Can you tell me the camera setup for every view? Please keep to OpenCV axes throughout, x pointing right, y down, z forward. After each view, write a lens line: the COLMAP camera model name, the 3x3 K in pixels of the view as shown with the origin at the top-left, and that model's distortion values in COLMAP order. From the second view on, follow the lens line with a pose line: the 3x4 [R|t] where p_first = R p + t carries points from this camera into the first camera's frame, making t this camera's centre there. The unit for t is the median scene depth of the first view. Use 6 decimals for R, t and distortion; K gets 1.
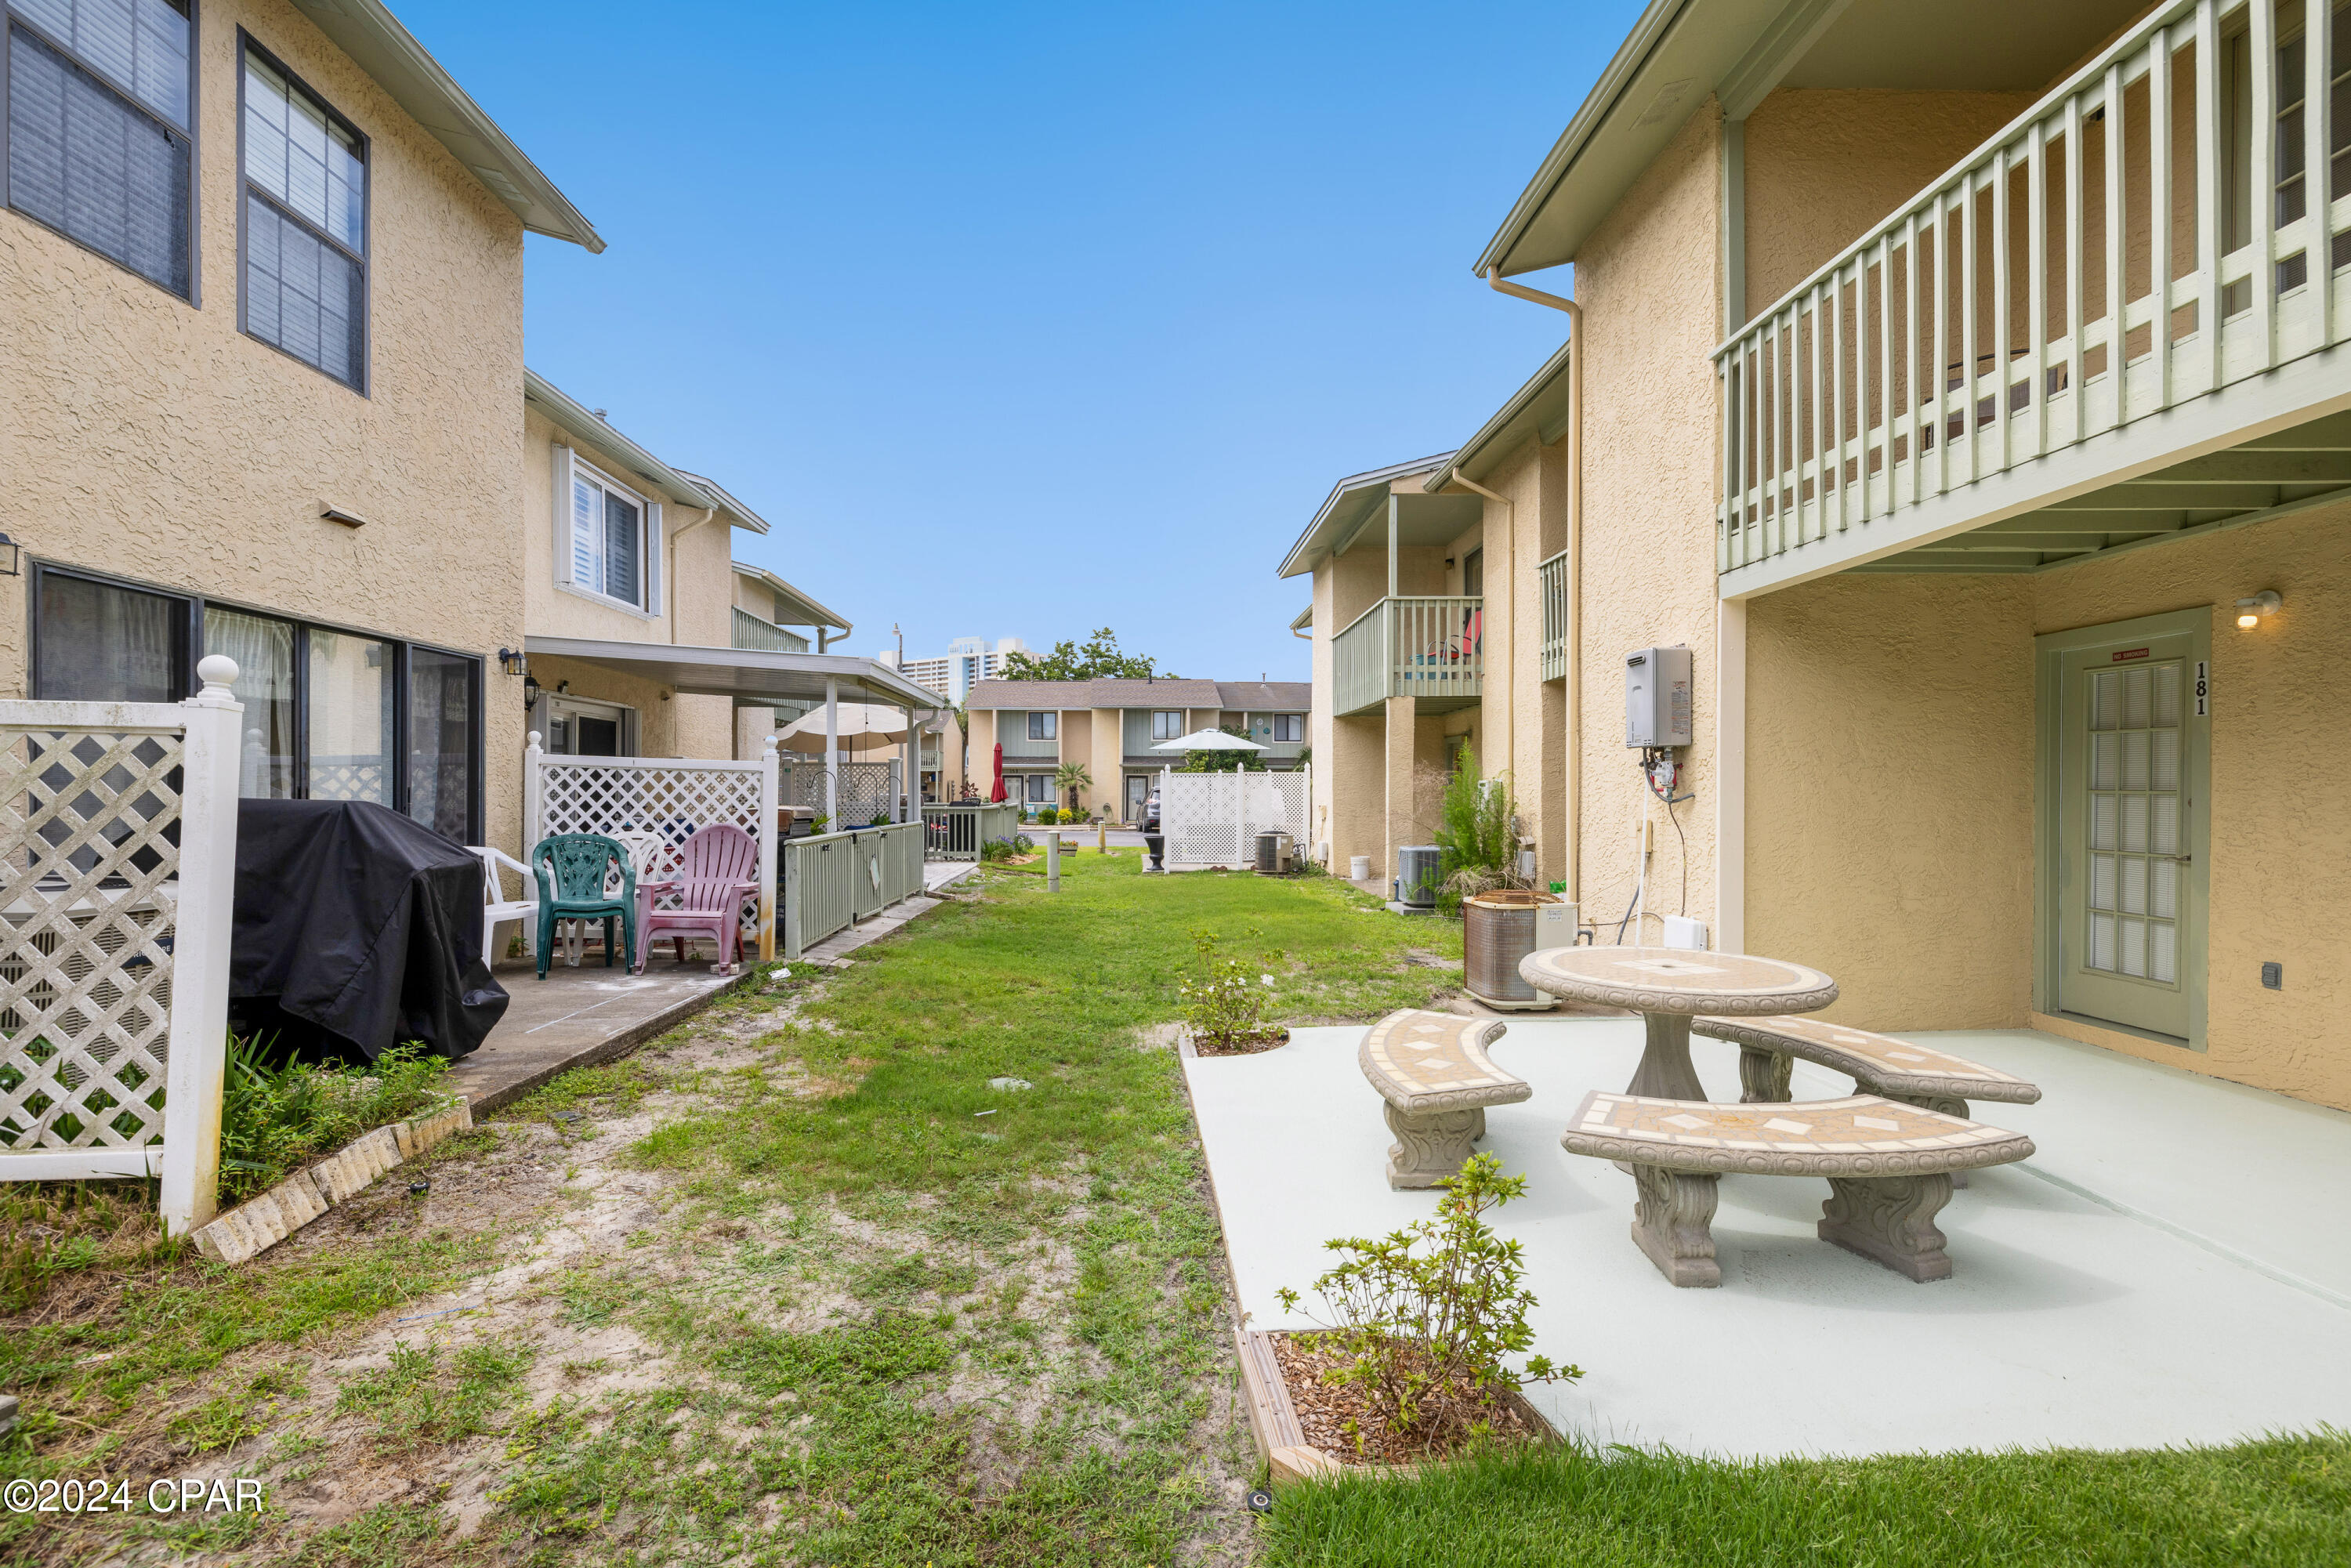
lens RADIAL K [[1034.3, 0, 1173.4], [0, 1034.3, 799.9], [0, 0, 1]] dist [-0.001272, -0.000584]
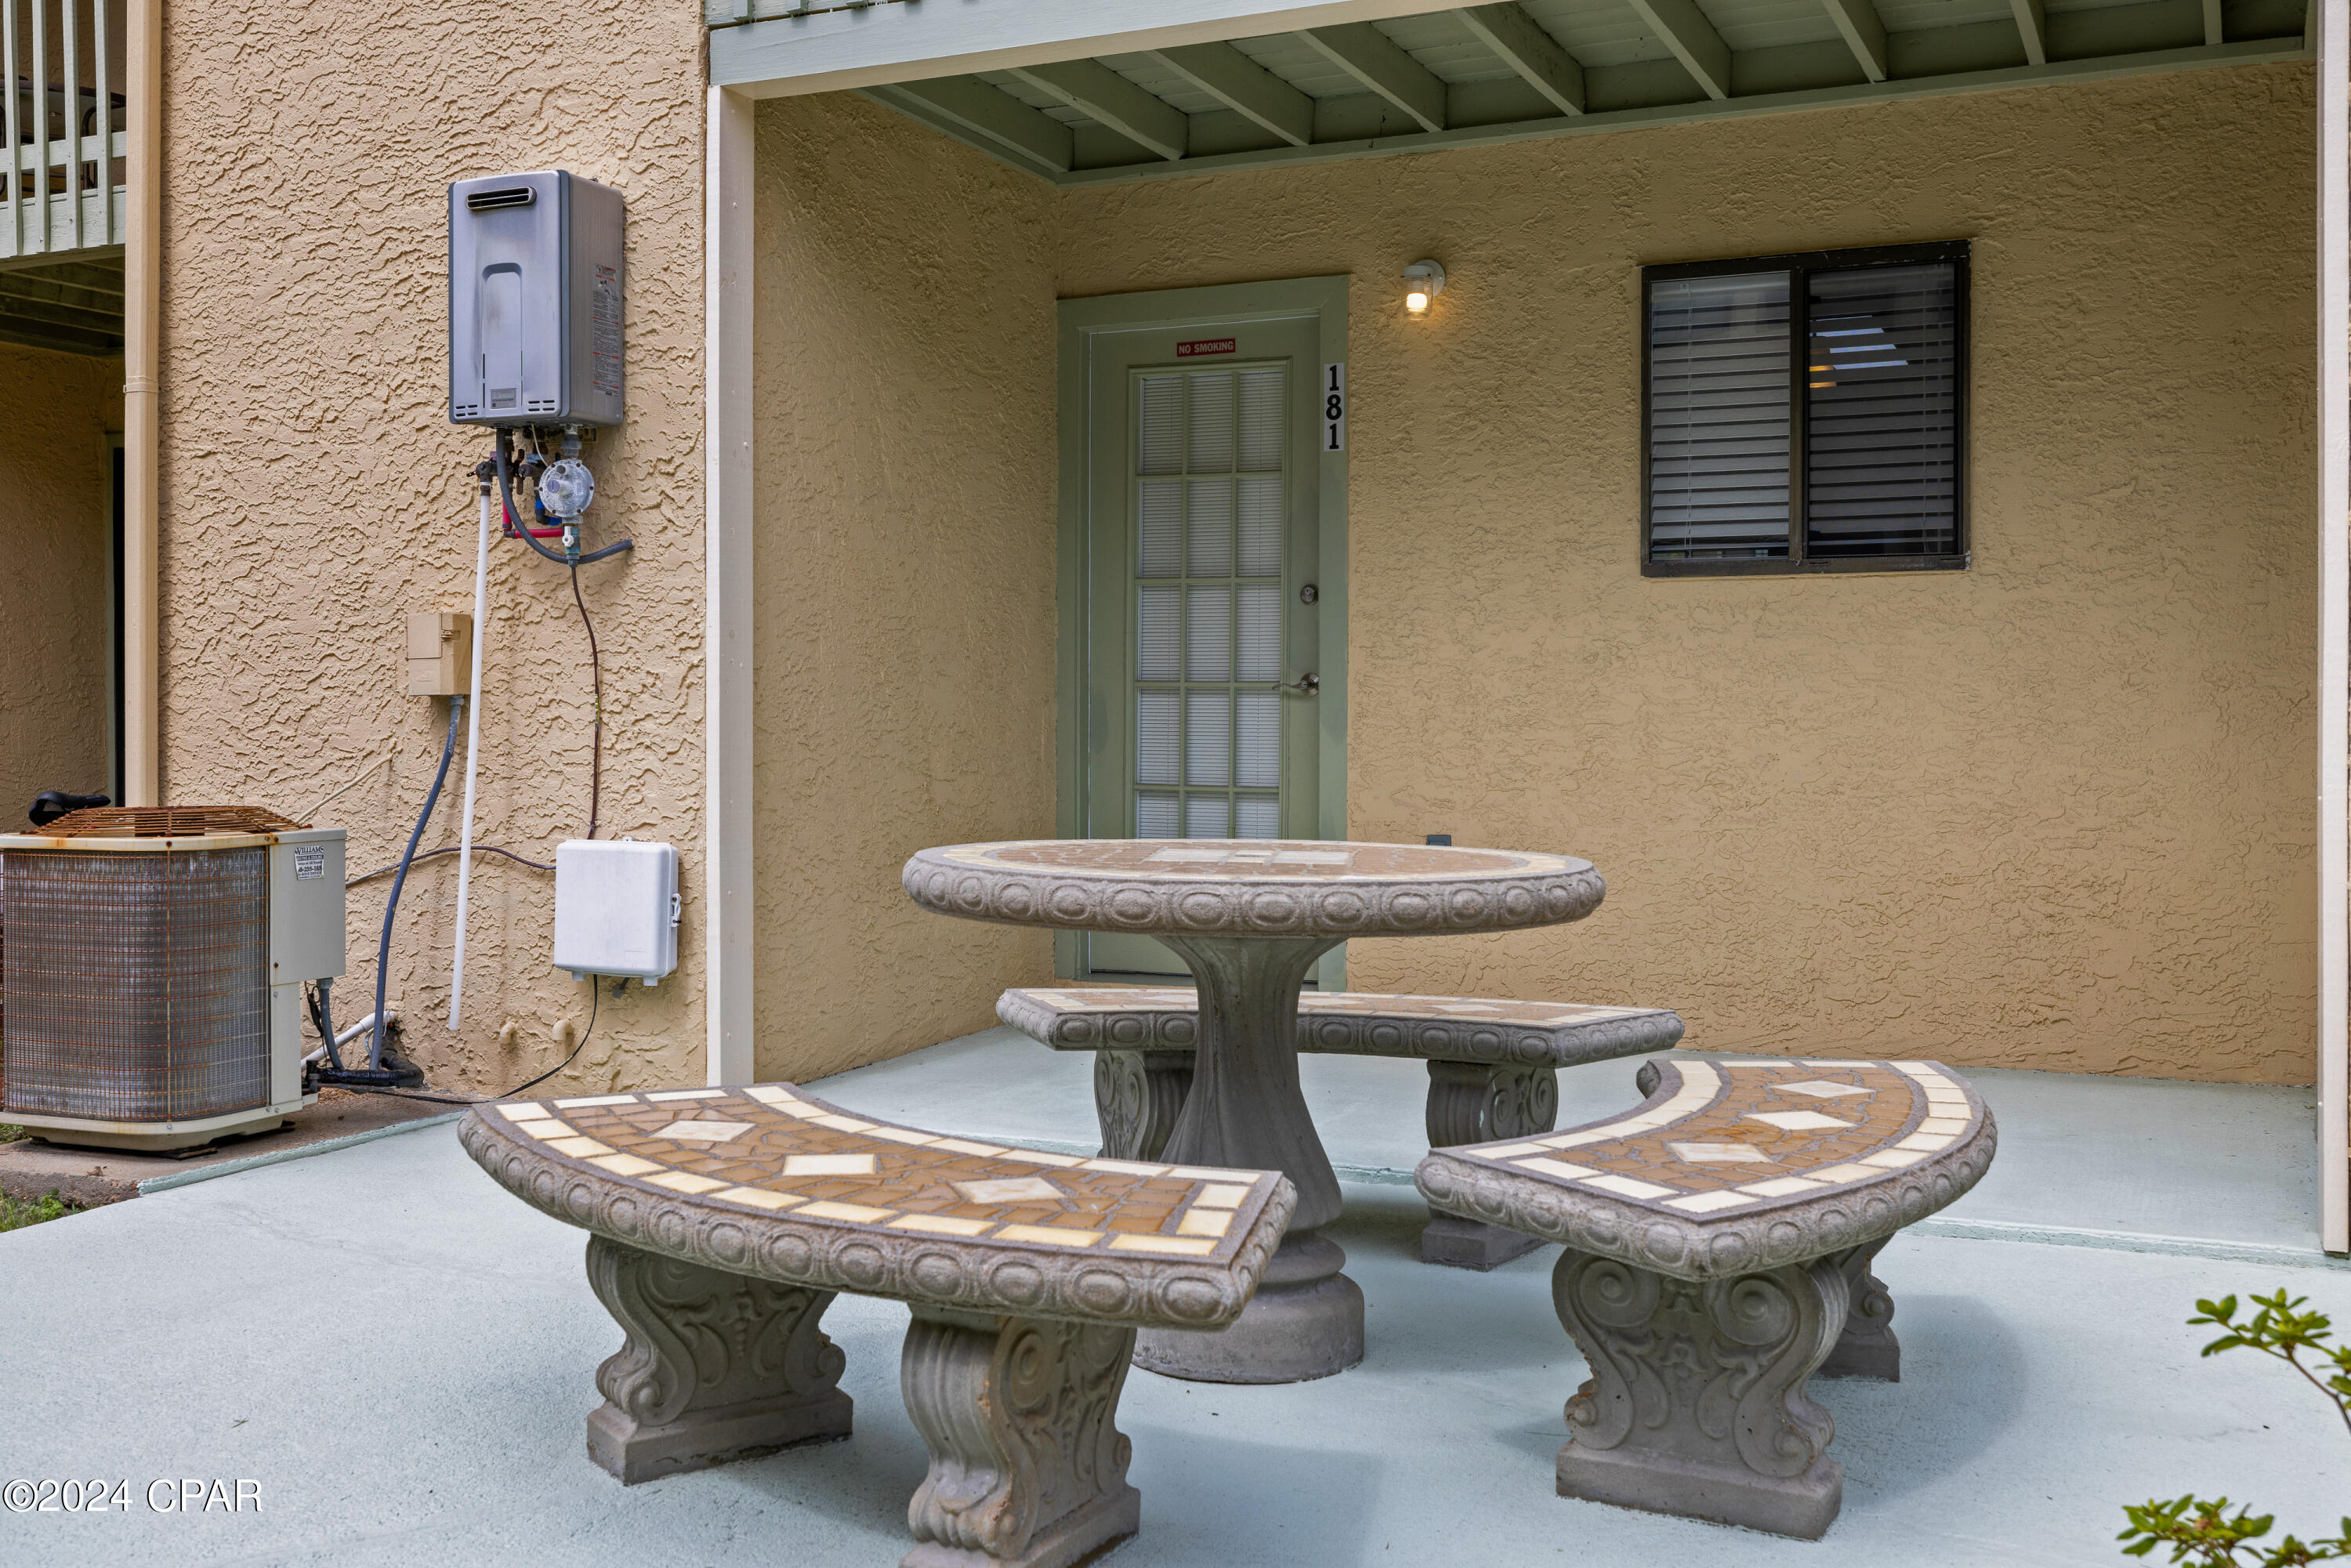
lens RADIAL K [[2289.2, 0, 1183.5], [0, 2289.2, 739.4], [0, 0, 1]] dist [0.000215, 0.002026]
pose [[0.440538, -0.002351, 0.897731, -0.252123], [0.005469, 0.999985, -0.000065, 0.082895], [-0.897717, 0.004938, 0.440544, 0.435900]]
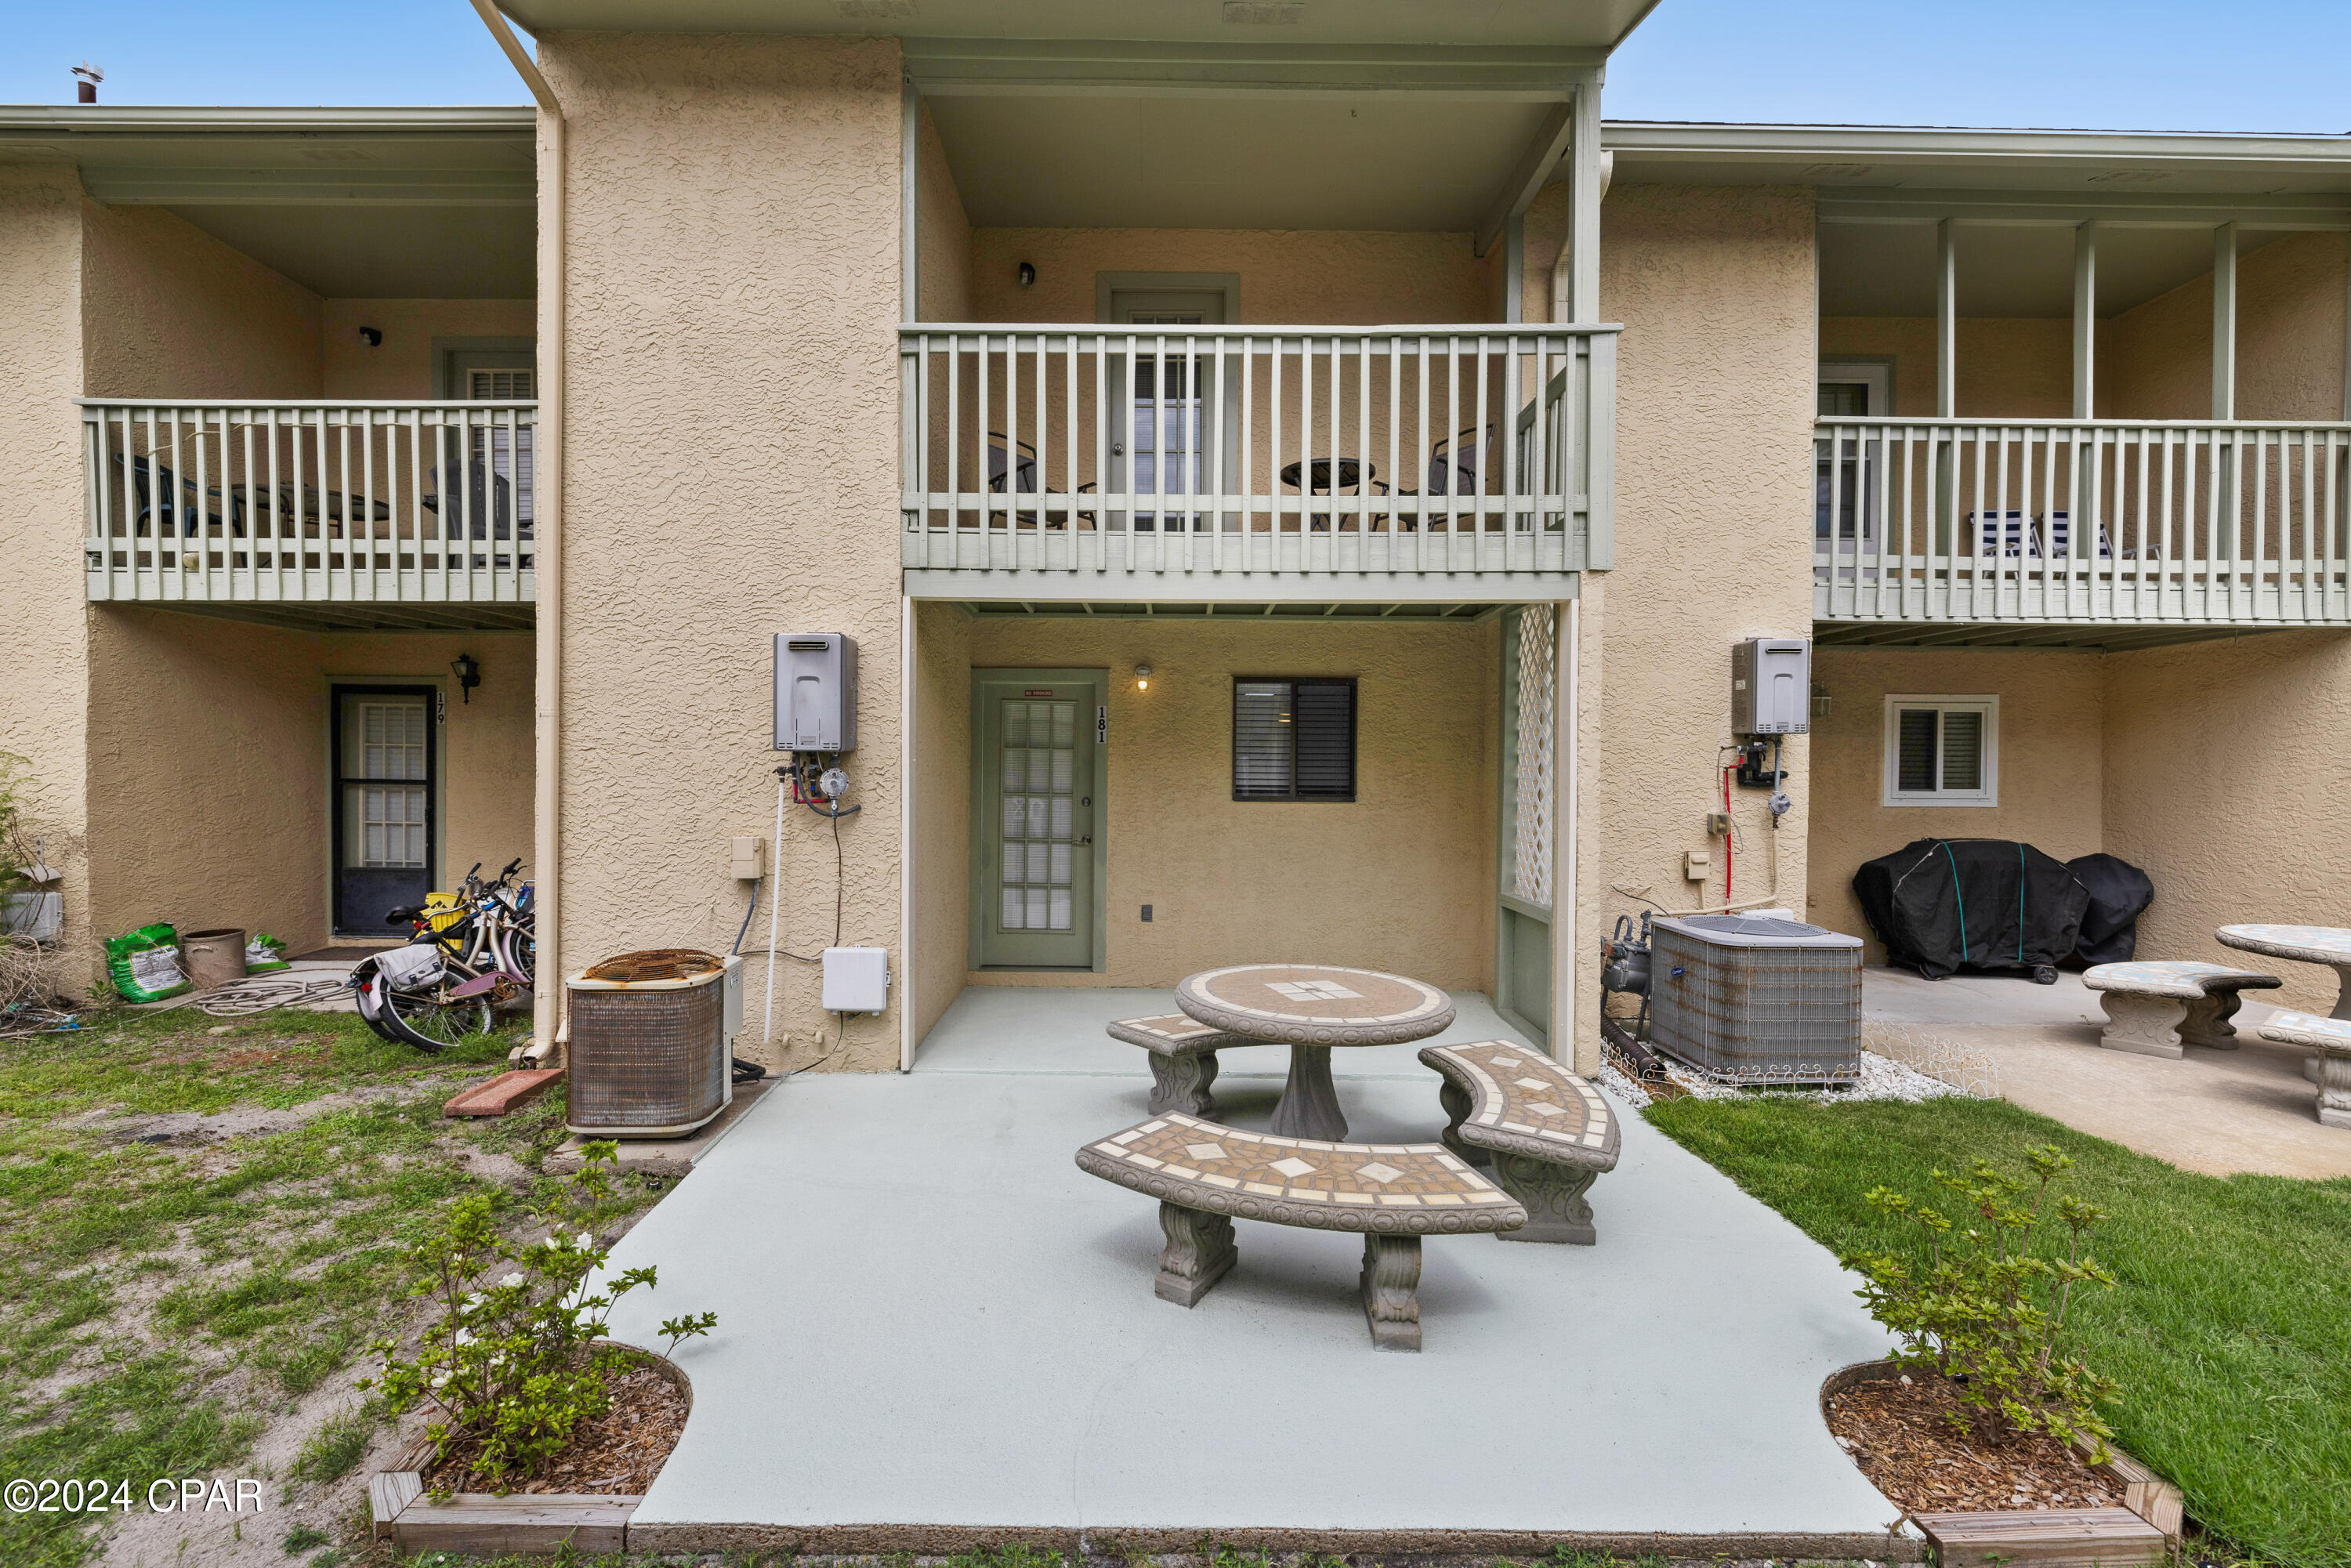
lens RADIAL K [[1004.9, 0, 1164.9], [0, 1004.9, 773.7], [0, 0, 1]] dist [-0.000330, -0.000094]
pose [[0.036179, -0.006881, 0.999322, -0.385097], [-0.000532, 0.999976, 0.006904, -0.043848], [-0.999345, -0.000781, 0.036175, 0.784068]]
